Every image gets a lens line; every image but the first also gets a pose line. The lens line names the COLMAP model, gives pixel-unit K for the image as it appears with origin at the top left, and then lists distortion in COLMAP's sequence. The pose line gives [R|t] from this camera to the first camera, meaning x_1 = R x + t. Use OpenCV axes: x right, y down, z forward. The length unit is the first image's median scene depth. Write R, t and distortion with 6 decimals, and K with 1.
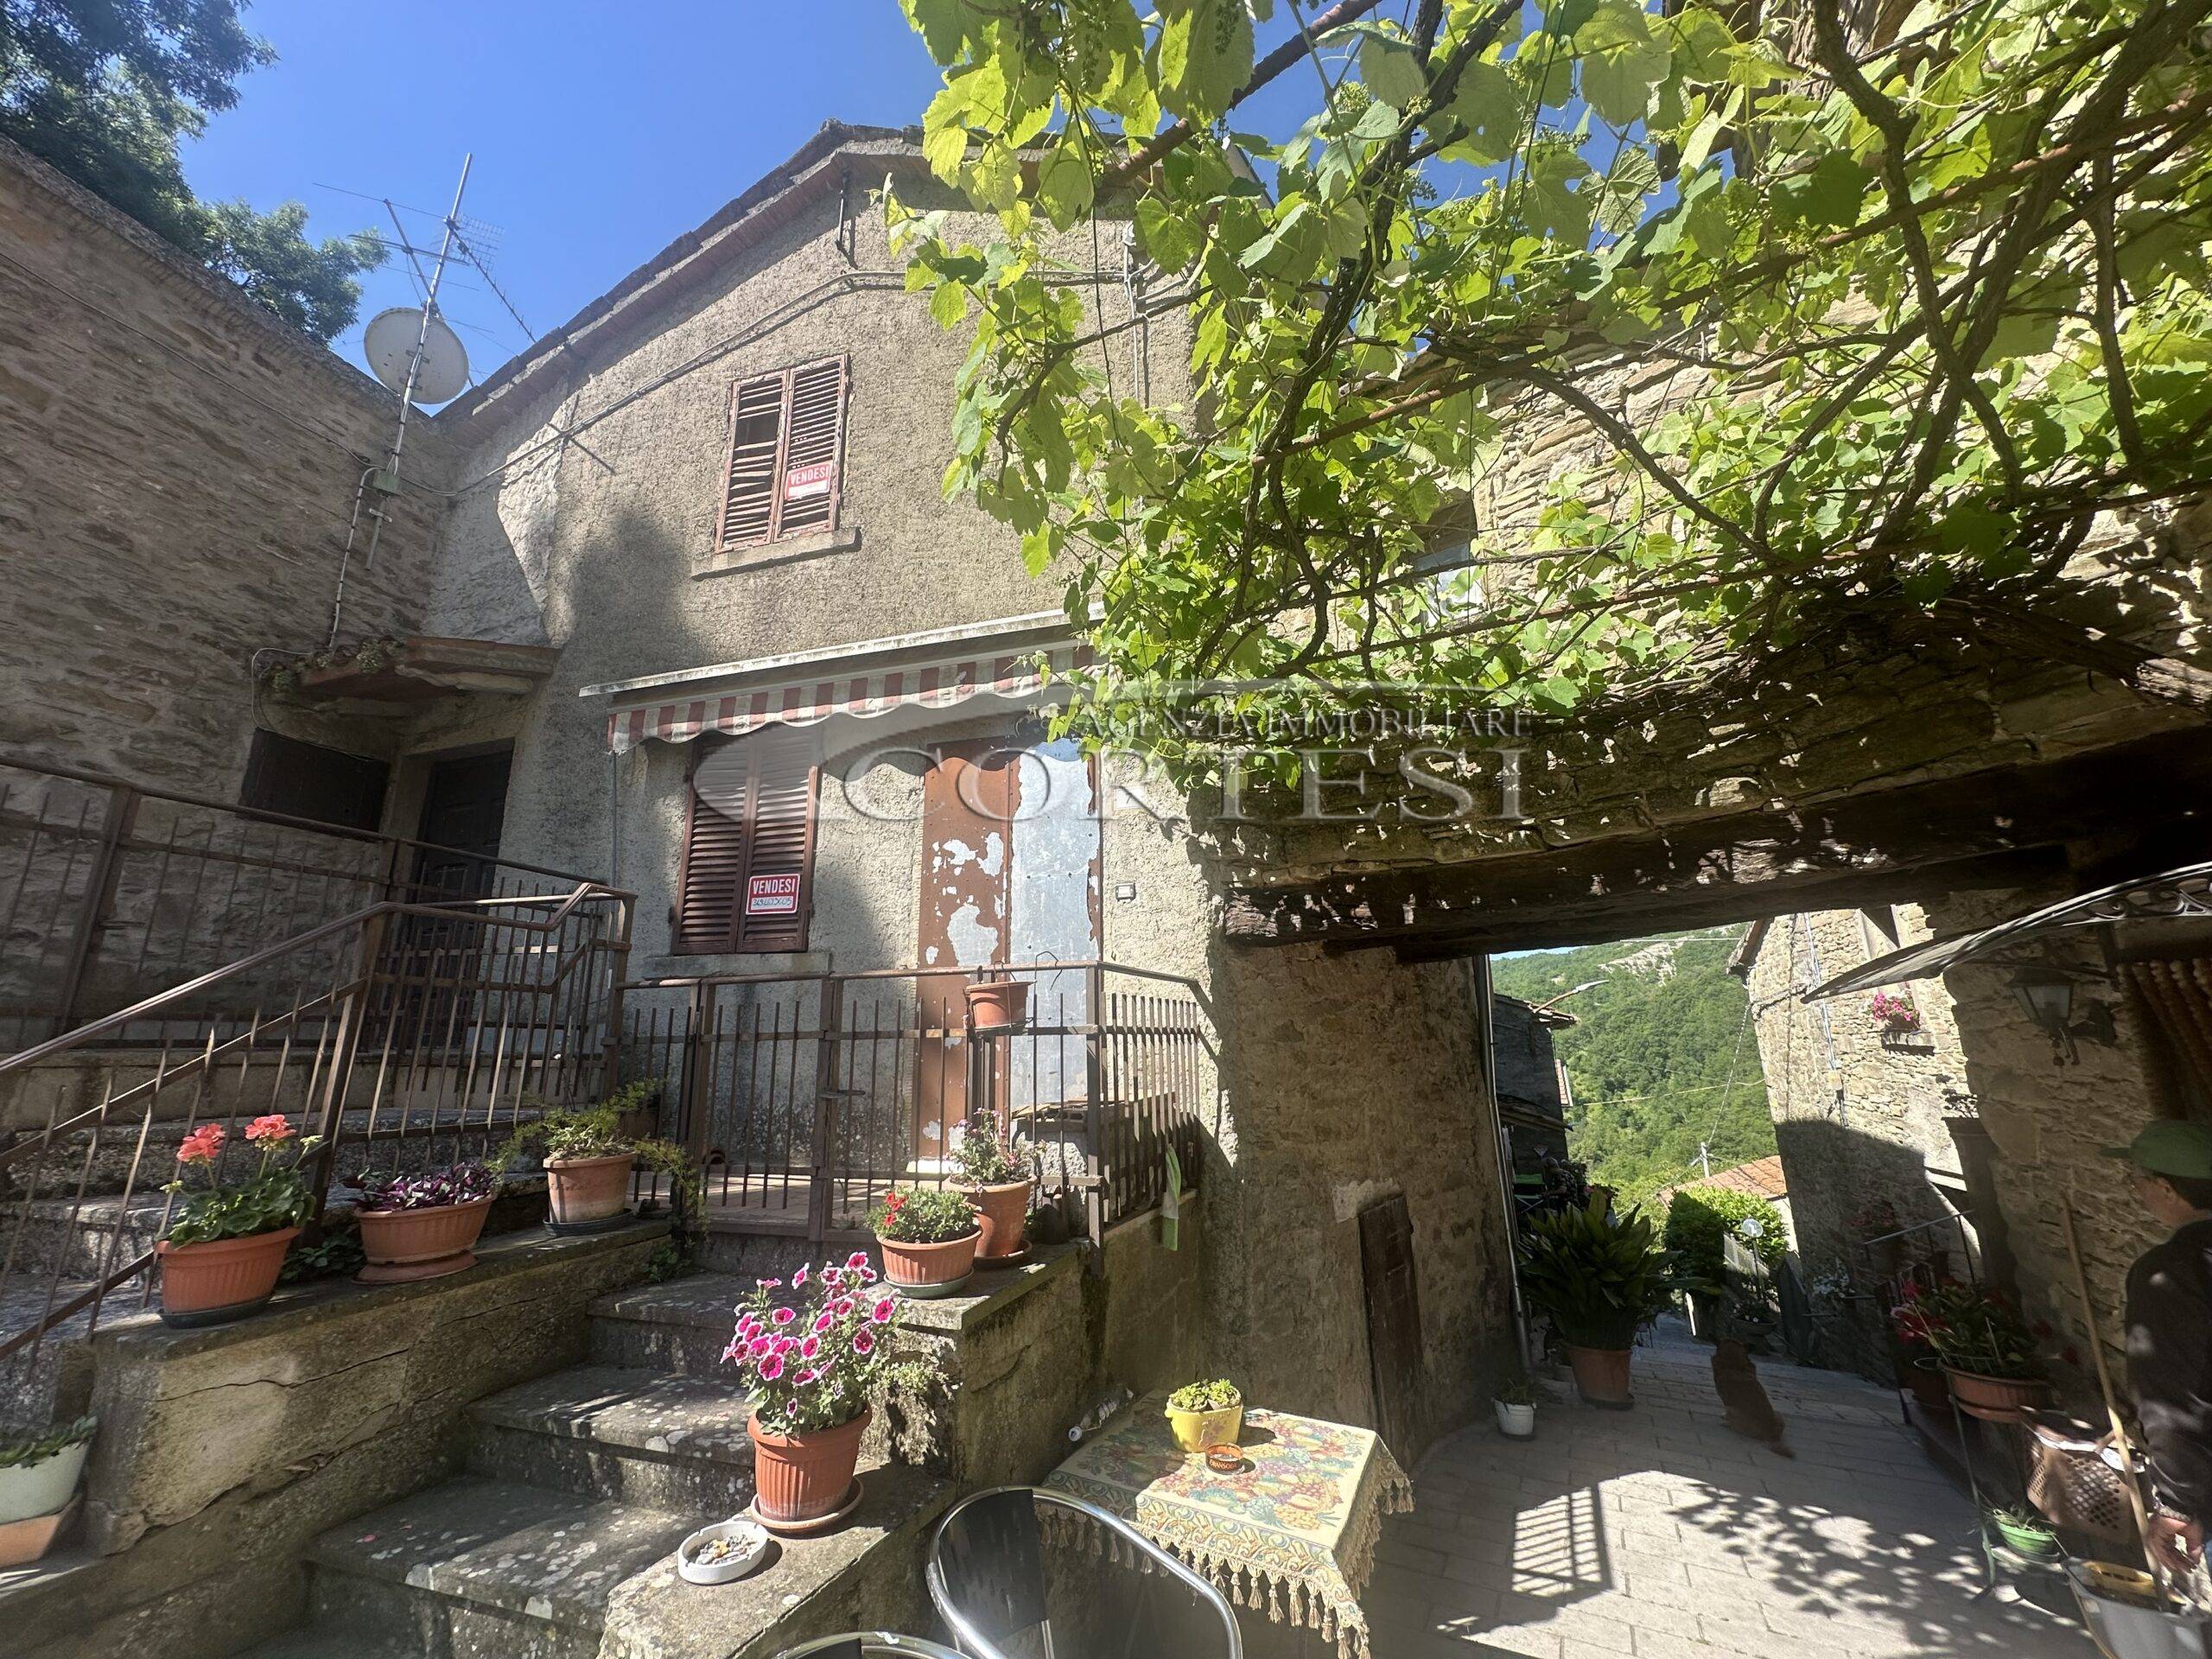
lens RADIAL K [[881.4, 0, 1105.8], [0, 881.4, 827.5], [0, 0, 1]] dist [-0.003212, 0.000749]
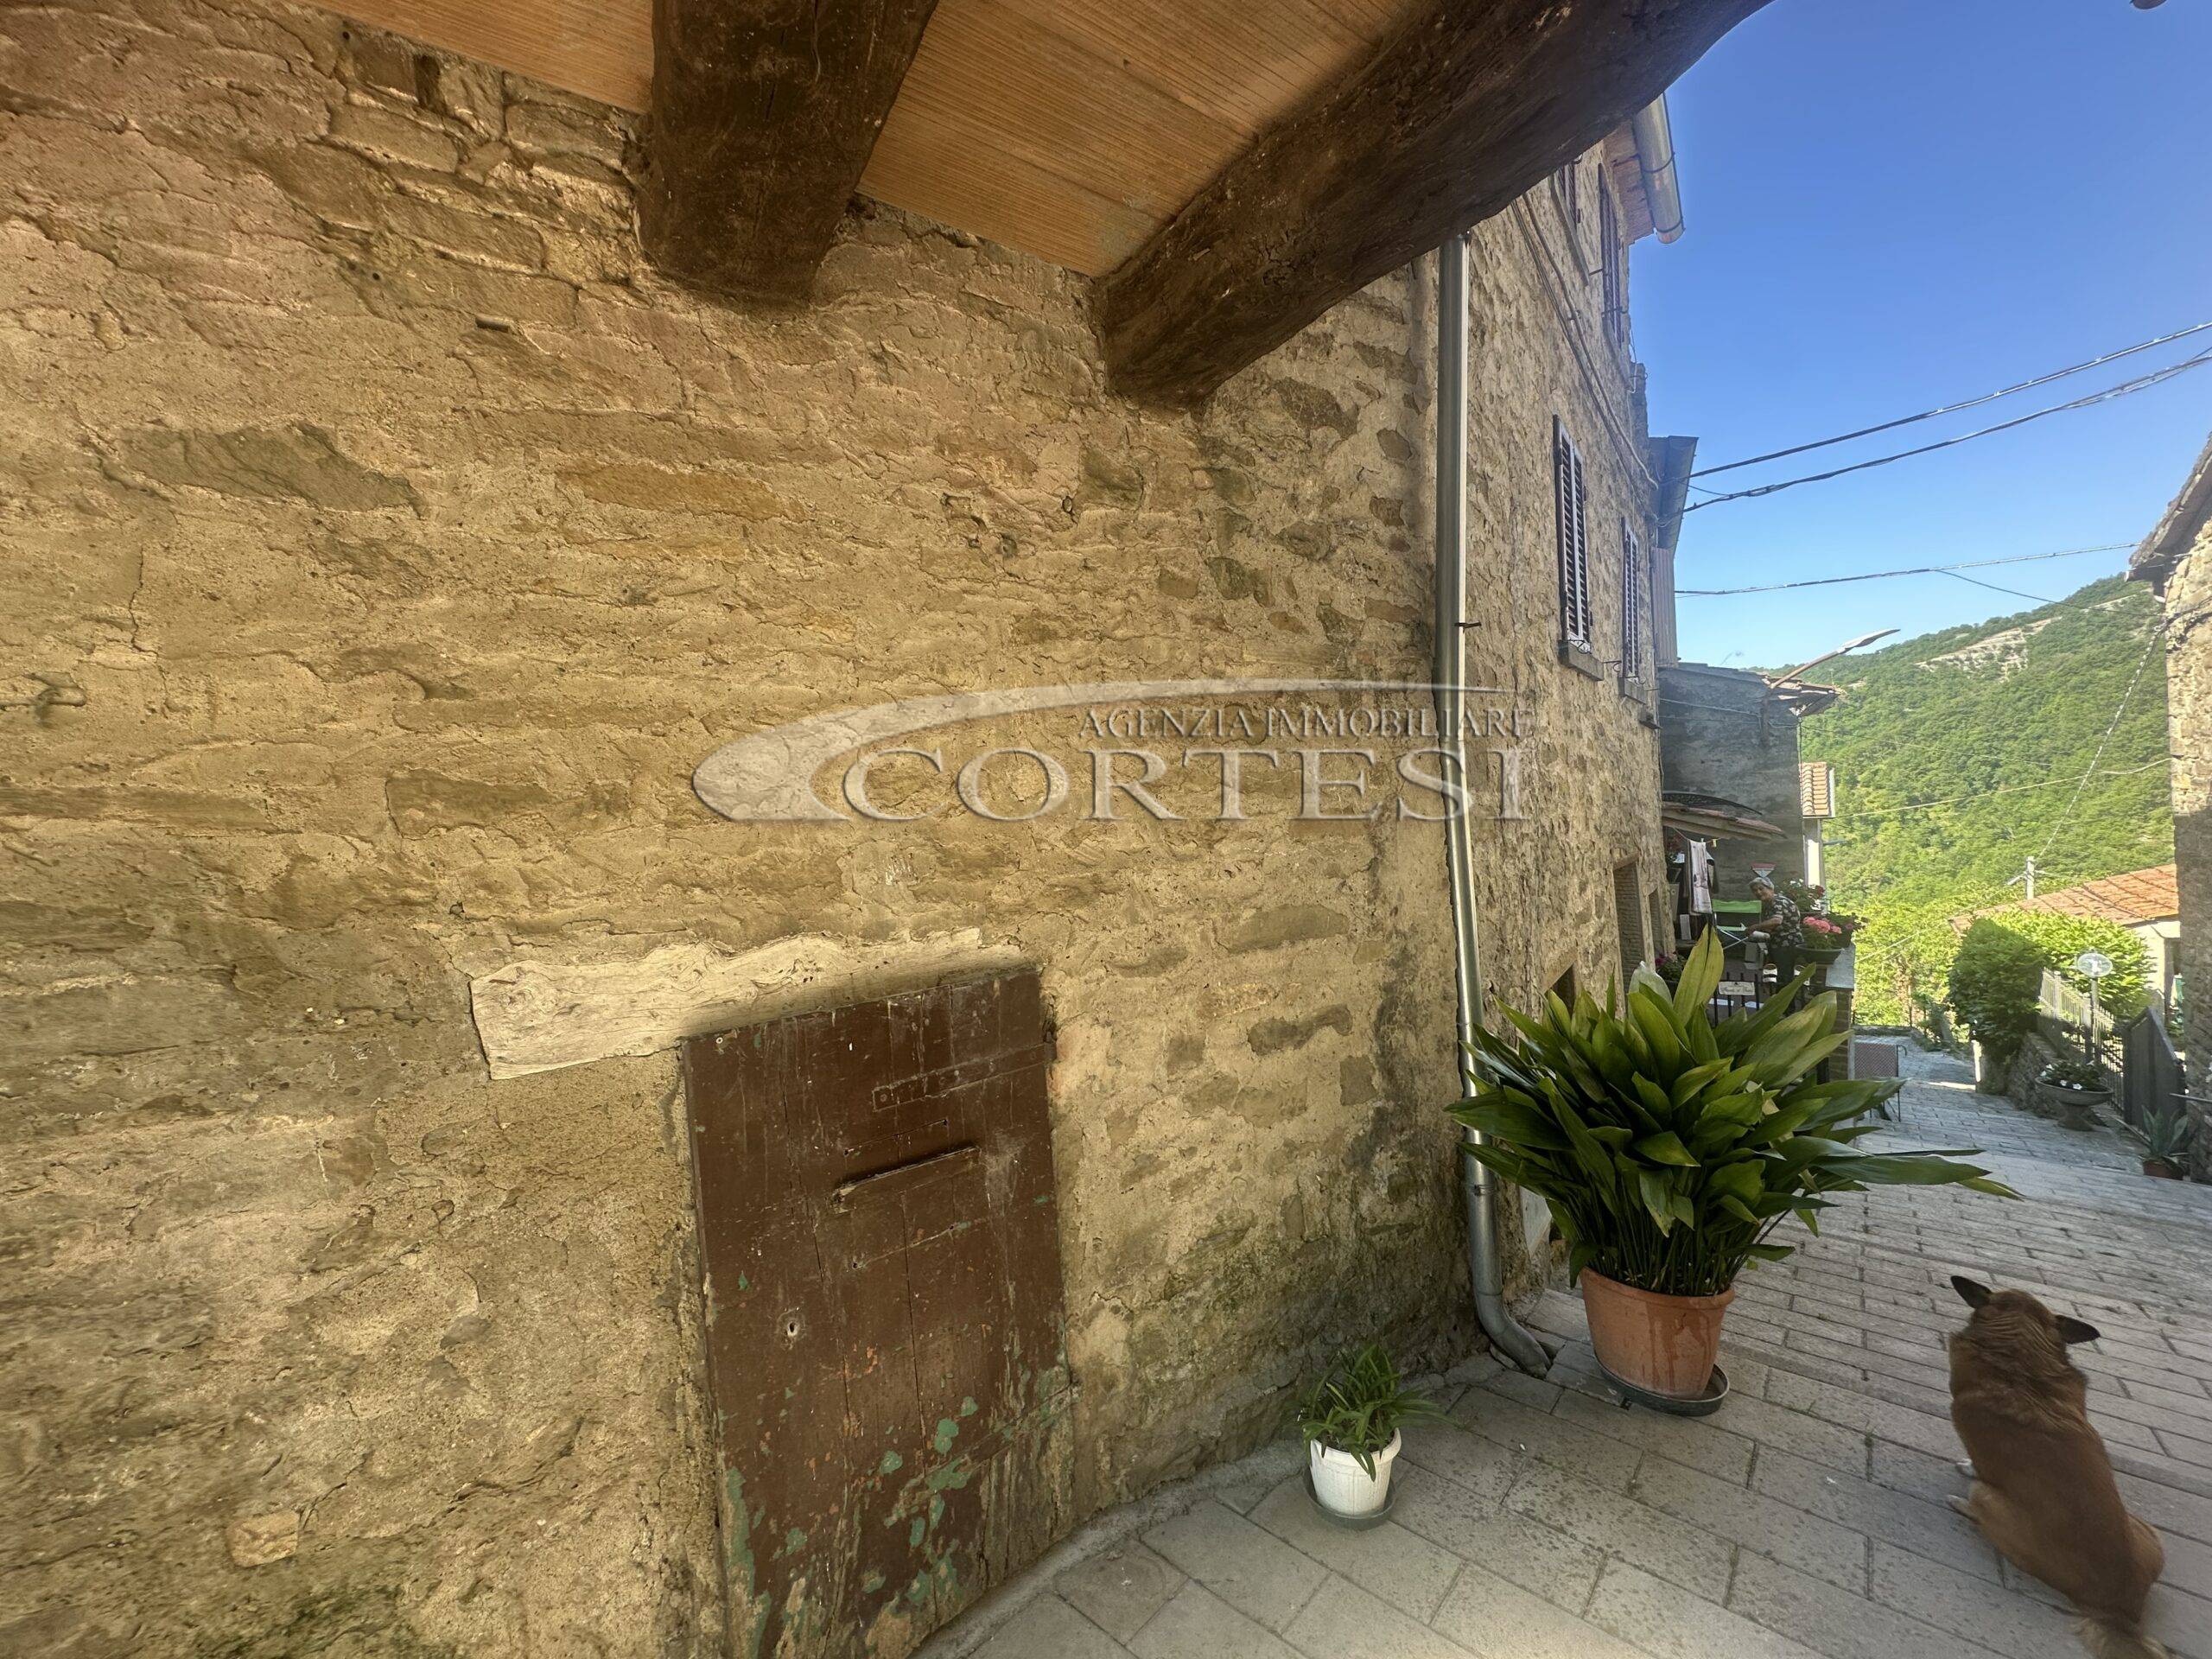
lens RADIAL K [[881.4, 0, 1108.5], [0, 881.4, 826.9], [0, 0, 1]] dist [-0.003212, 0.000749]
pose [[0.970539, -0.042570, -0.237153, 0.532439], [0.106459, 0.958746, 0.263577, 0.300878], [0.216149, -0.281059, 0.935032, 0.768244]]
